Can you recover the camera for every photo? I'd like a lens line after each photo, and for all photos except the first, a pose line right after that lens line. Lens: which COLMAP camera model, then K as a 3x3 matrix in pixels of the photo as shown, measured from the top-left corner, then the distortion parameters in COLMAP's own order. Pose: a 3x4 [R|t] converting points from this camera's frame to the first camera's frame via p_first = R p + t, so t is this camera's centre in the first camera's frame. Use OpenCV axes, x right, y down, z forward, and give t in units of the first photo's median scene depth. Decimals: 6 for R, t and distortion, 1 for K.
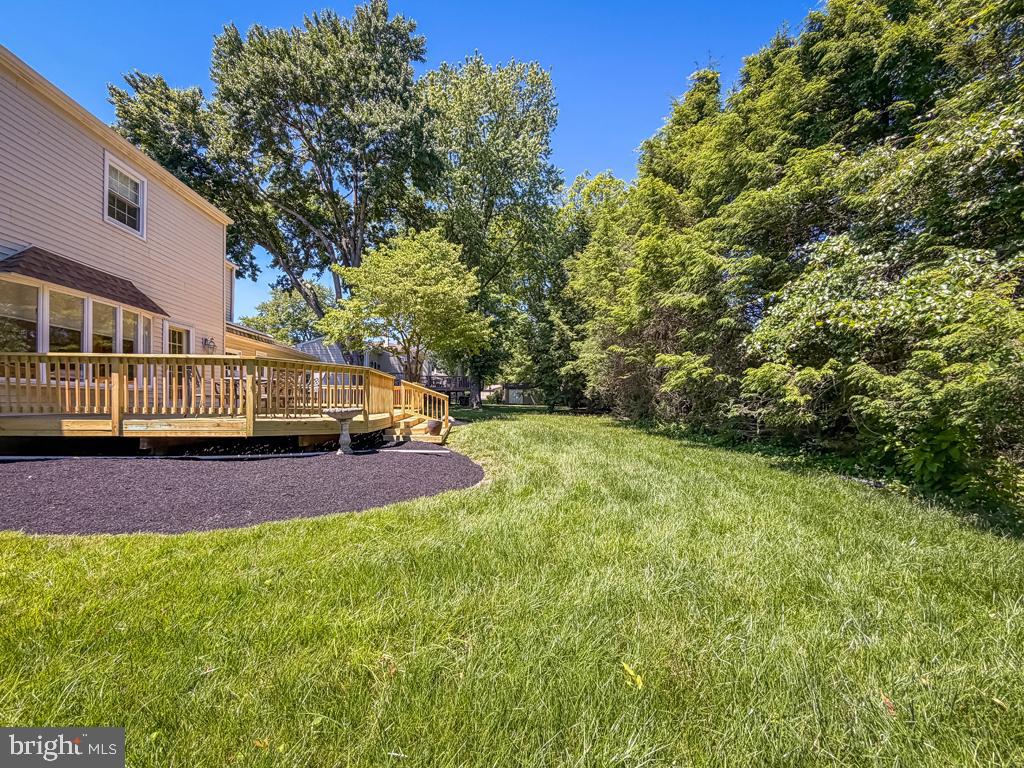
lens RADIAL K [[409.4, 0, 509.6], [0, 409.4, 398.2], [0, 0, 1]] dist [0.000190, 0.000076]
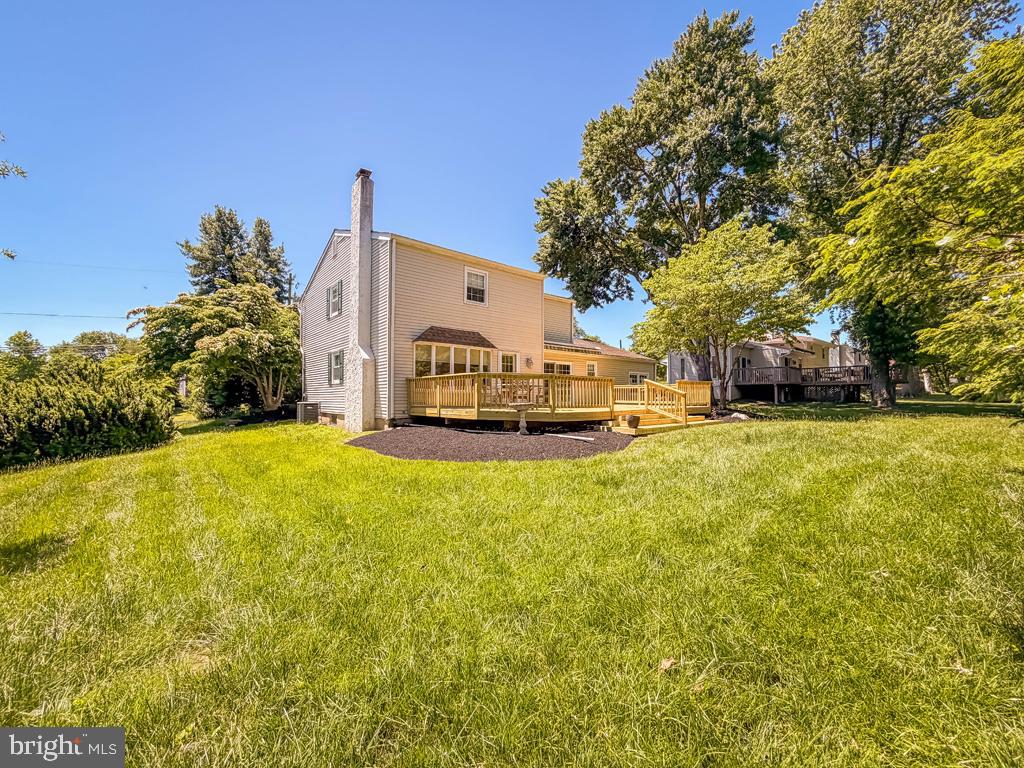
lens RADIAL K [[415.9, 0, 541.6], [0, 415.9, 380.3], [0, 0, 1]] dist [-0.000771, -0.000086]
pose [[0.619402, -0.038201, -0.784144, 0.684468], [0.010225, 0.999123, -0.040597, 0.001602], [0.785008, 0.017129, 0.619249, 0.099405]]
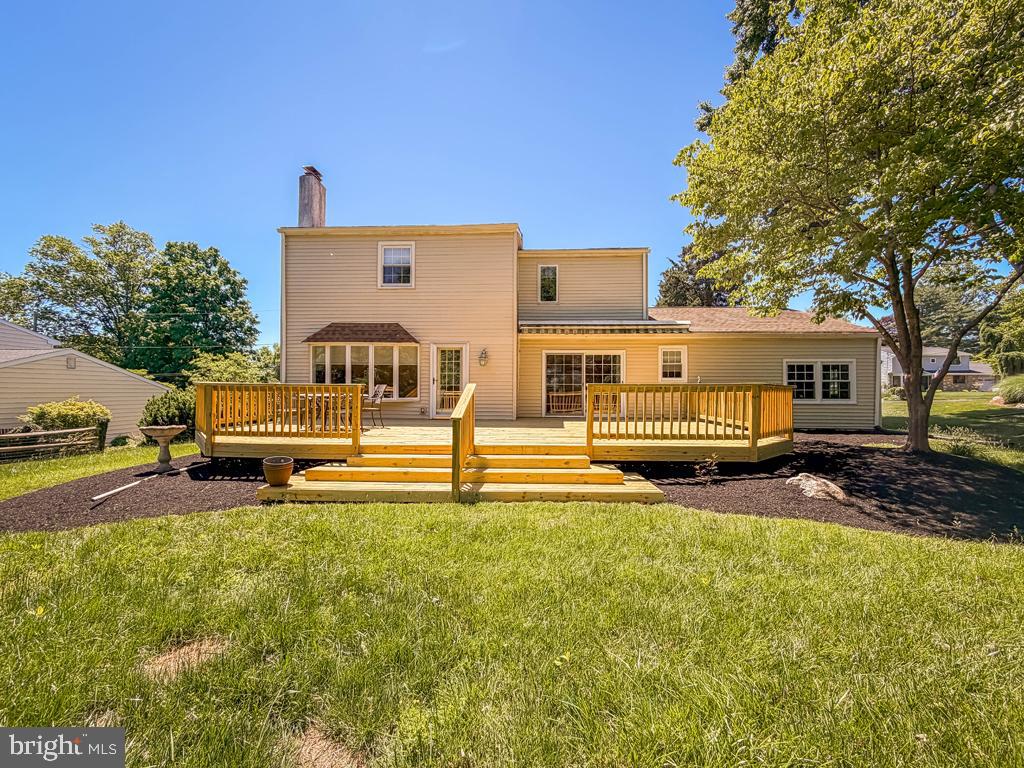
lens RADIAL K [[409.4, 0, 509.6], [0, 409.4, 398.2], [0, 0, 1]] dist [0.000190, 0.000076]
pose [[-0.138599, 0.015459, -0.990228, 0.428669], [-0.000664, 0.999876, 0.015702, -0.051206], [0.990348, 0.002834, -0.138571, 1.629666]]
